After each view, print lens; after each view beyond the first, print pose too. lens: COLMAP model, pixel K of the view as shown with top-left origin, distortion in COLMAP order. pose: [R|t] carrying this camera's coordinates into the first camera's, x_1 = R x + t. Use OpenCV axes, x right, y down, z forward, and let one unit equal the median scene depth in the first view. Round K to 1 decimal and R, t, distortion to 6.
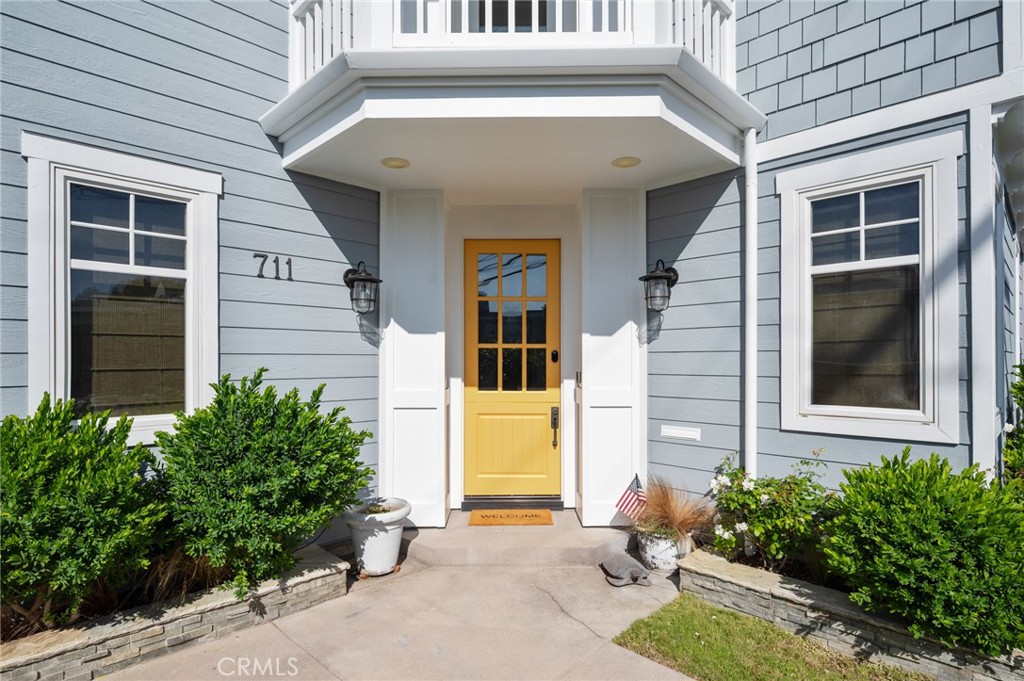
lens RADIAL K [[531.7, 0, 524.0], [0, 531.7, 357.4], [0, 0, 1]] dist [0.003999, 0.000096]
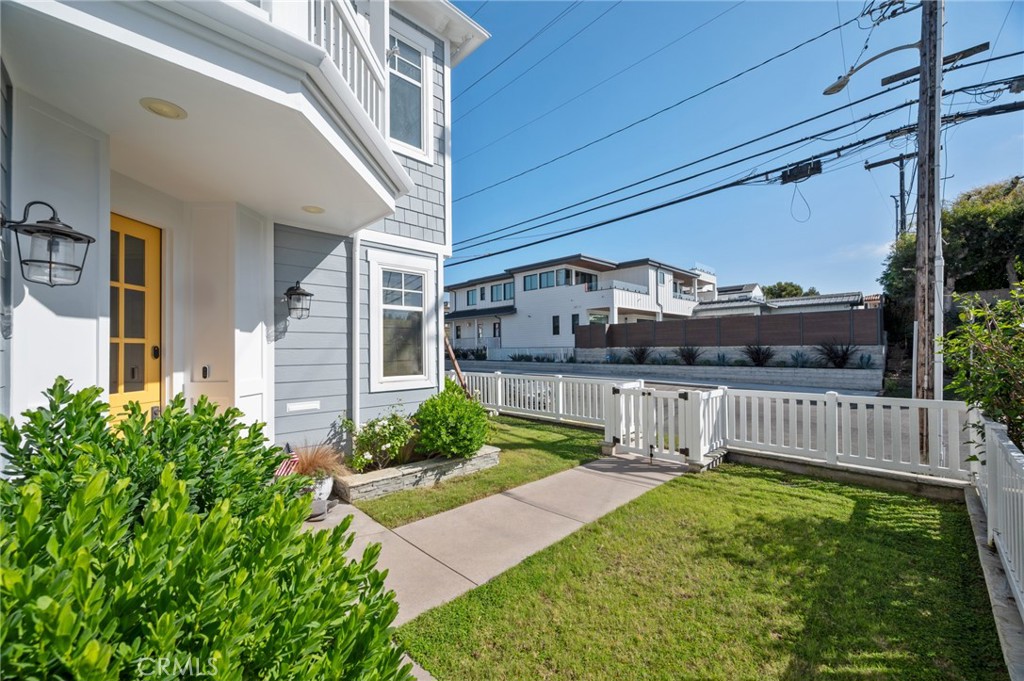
lens RADIAL K [[406.8, 0, 508.7], [0, 406.8, 346.6], [0, 0, 1]] dist [-0.003488, 0.000276]
pose [[0.027374, 0.007191, 0.999599, -0.888049], [-0.001102, 0.999974, -0.007164, -0.009826], [-0.999625, -0.000906, 0.027381, 0.506261]]
